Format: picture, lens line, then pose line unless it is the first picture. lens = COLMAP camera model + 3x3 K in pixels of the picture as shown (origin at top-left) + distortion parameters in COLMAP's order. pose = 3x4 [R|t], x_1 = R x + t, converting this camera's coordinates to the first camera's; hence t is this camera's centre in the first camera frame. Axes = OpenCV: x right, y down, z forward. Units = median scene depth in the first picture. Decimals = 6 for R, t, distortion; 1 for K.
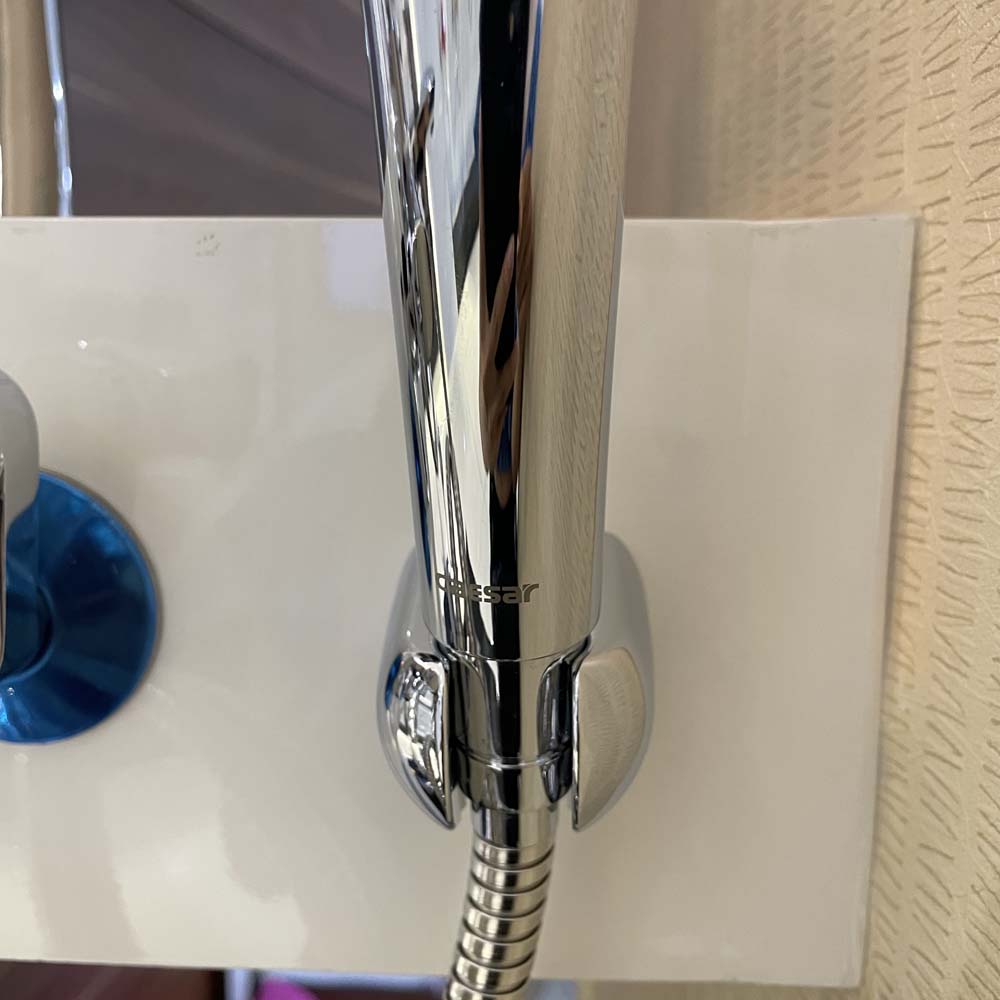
lens RADIAL K [[1002.8, 0, 523.6], [0, 1002.8, 500.0], [0, 0, 1]] dist [0.099469, -0.226959]
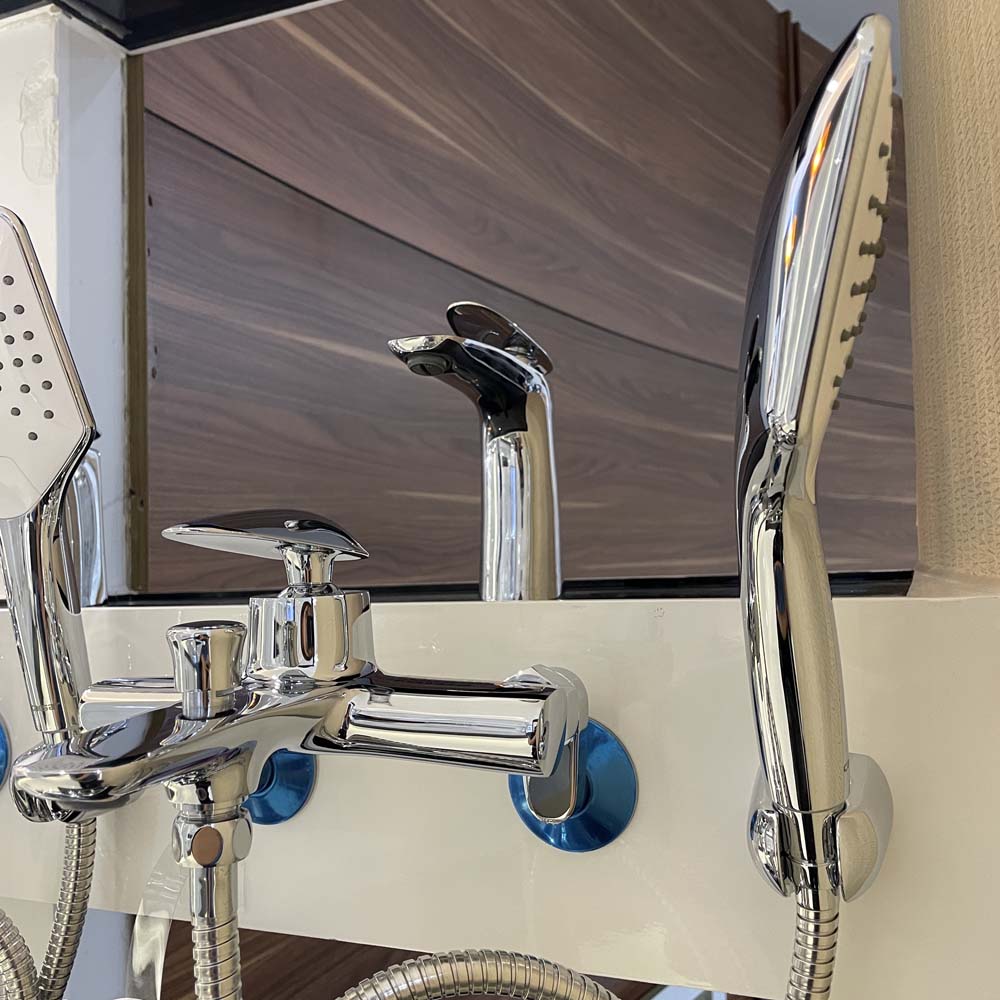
lens RADIAL K [[987.4, 0, 498.9], [0, 987.4, 479.6], [0, 0, 1]] dist [0.165771, -0.413675]
pose [[0.925452, -0.071139, -0.372126, 0.211688], [-0.012300, 0.976054, -0.217181, -0.065806], [0.378666, 0.205567, 0.902416, -1.271986]]
